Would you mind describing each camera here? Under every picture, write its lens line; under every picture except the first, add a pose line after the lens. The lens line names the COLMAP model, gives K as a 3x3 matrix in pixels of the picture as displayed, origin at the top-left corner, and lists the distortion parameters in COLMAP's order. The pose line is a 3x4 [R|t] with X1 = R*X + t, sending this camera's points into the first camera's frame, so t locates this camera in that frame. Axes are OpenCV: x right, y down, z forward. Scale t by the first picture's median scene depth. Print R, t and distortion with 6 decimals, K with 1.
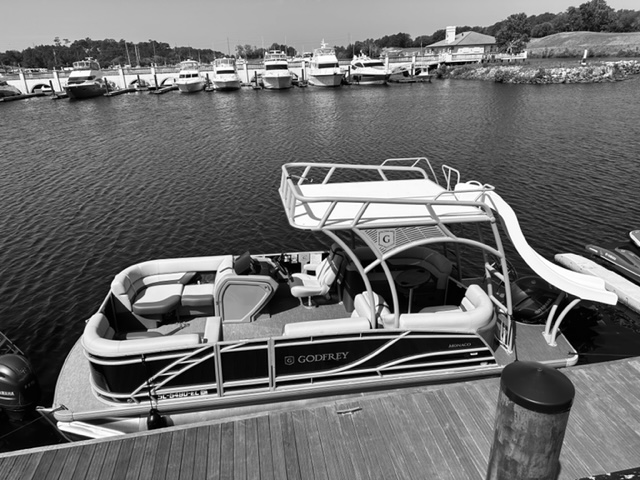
lens RADIAL K [[444.3, 0, 320.0], [0, 444.3, 240.0], [0, 0, 1]] dist [0.037322, -0.003161]
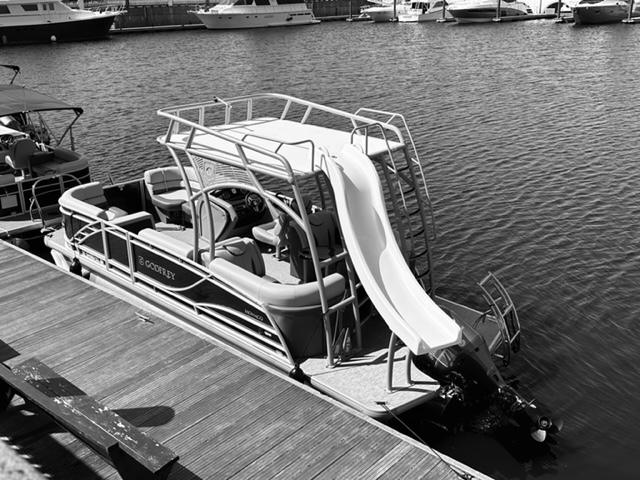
lens RADIAL K [[678.6, 0, 320.0], [0, 678.6, 240.0], [0, 0, 1]] dist [-0.020783, -0.023038]
pose [[0.631288, 0.297085, -0.716391, 1.310649], [-0.295344, 0.946210, 0.132131, -0.117790], [0.717110, 0.128169, 0.685074, 0.165855]]
